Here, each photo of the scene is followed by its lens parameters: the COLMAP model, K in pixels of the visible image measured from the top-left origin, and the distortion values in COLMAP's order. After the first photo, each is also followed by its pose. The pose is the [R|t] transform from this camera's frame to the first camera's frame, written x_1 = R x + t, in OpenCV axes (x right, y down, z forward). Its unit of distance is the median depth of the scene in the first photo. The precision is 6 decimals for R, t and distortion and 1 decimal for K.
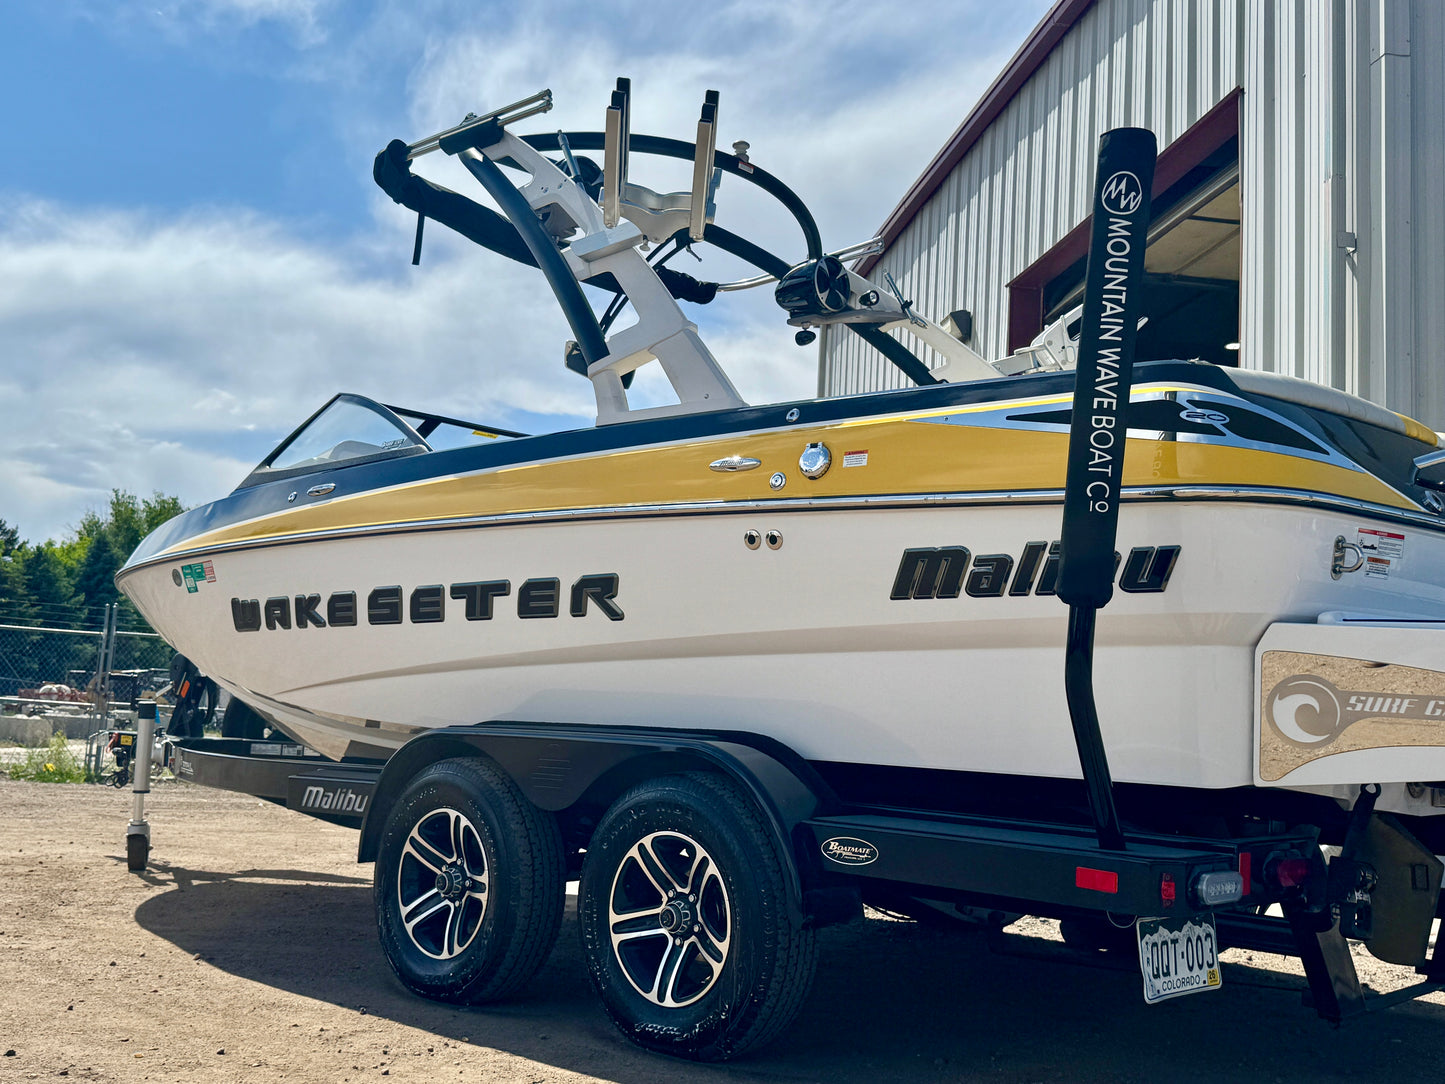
lens RADIAL K [[1478.4, 0, 711.9], [0, 1478.4, 544.0], [0, 0, 1]] dist [0.197716, -0.418625]
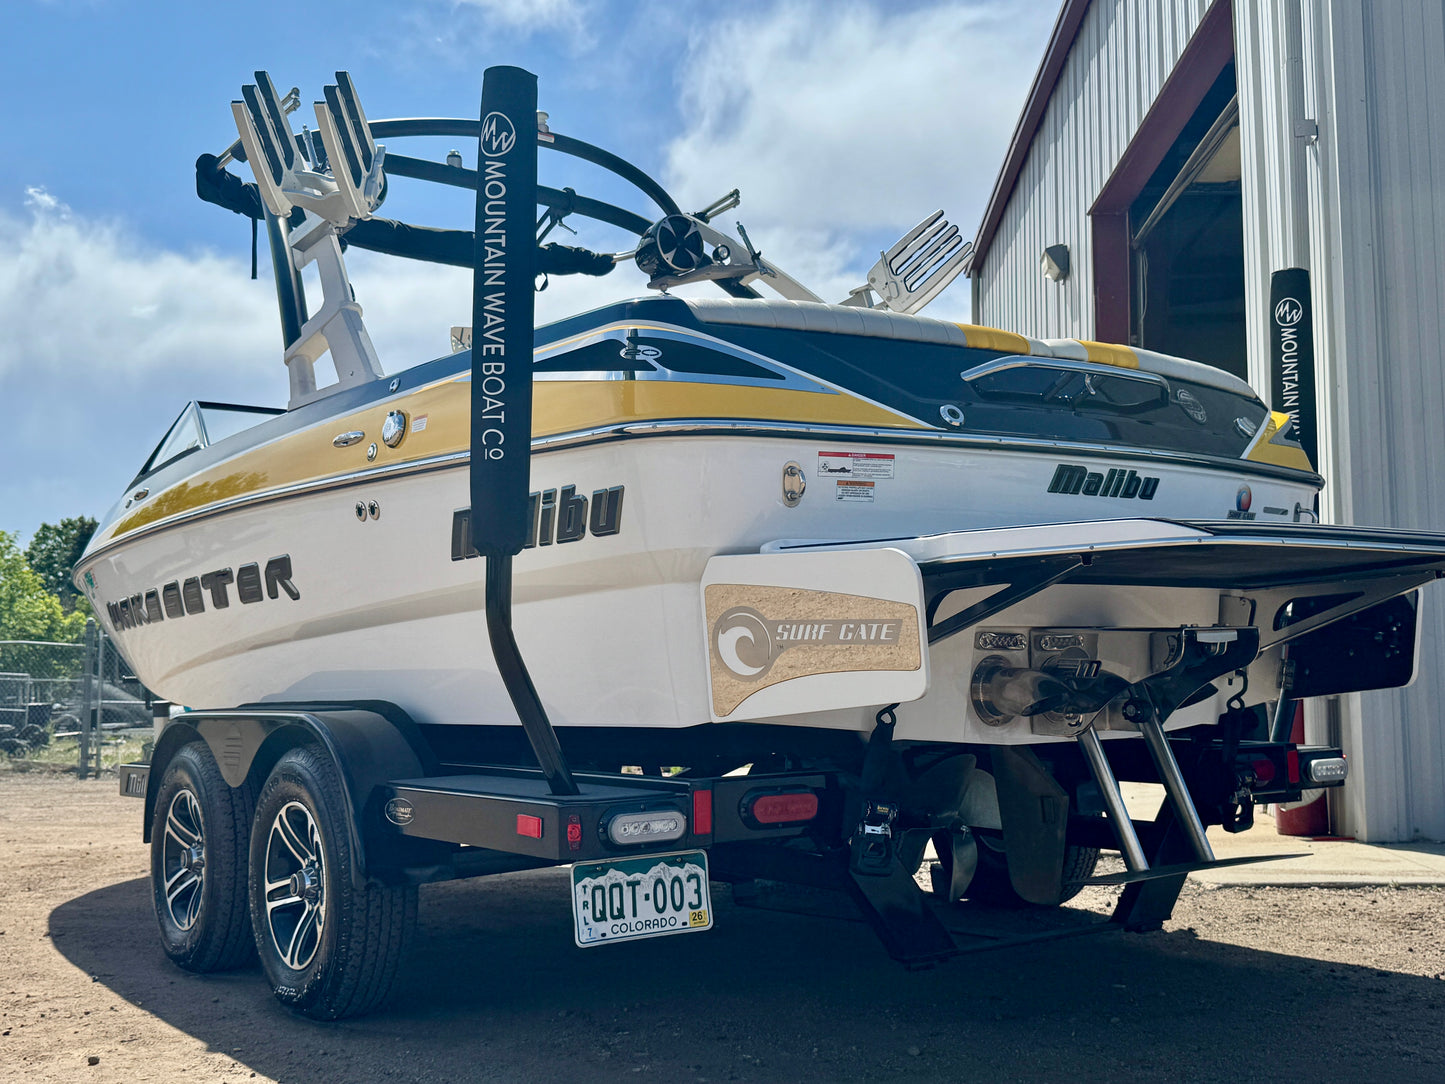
lens RADIAL K [[1482.7, 0, 724.0], [0, 1482.7, 547.6], [0, 0, 1]] dist [0.205435, -0.476161]
pose [[0.978306, -0.076136, -0.192667, 0.481737], [0.079817, 0.996744, 0.011407, 0.030785], [0.191171, -0.026537, 0.981198, 0.043219]]
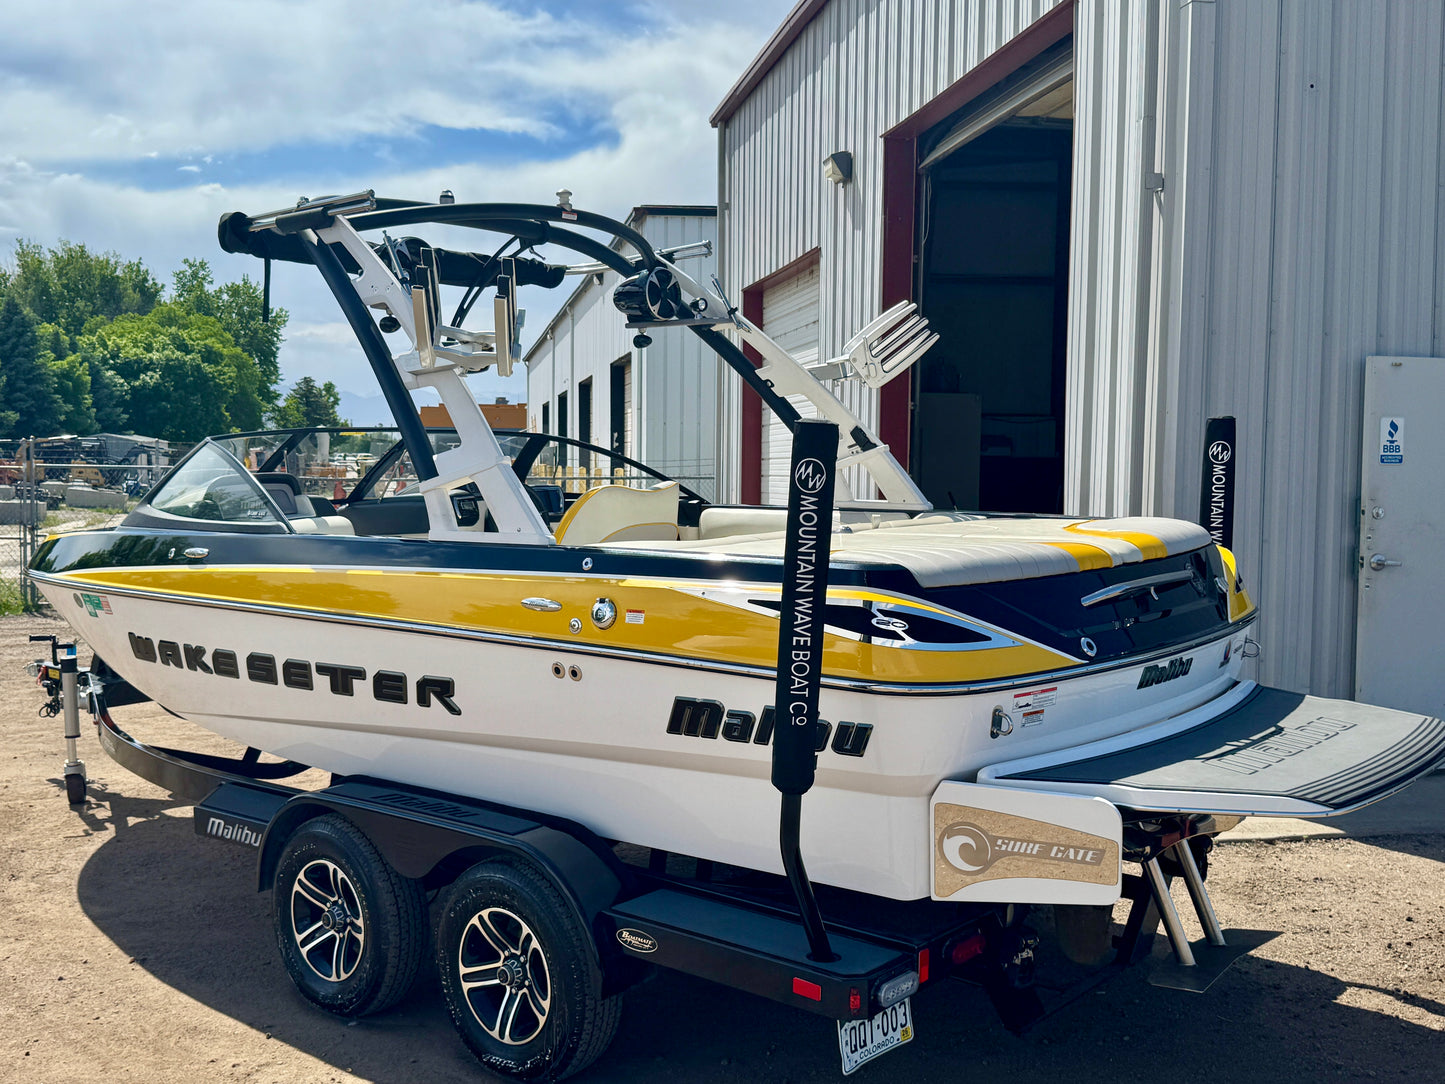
lens RADIAL K [[1481.0, 0, 730.2], [0, 1481.0, 547.7], [0, 0, 1]] dist [0.201820, -0.464180]
pose [[0.997843, -0.047587, 0.045219, 0.120713], [0.038104, 0.980792, 0.191300, -0.337141], [-0.053454, -0.189165, 0.980489, -0.176767]]
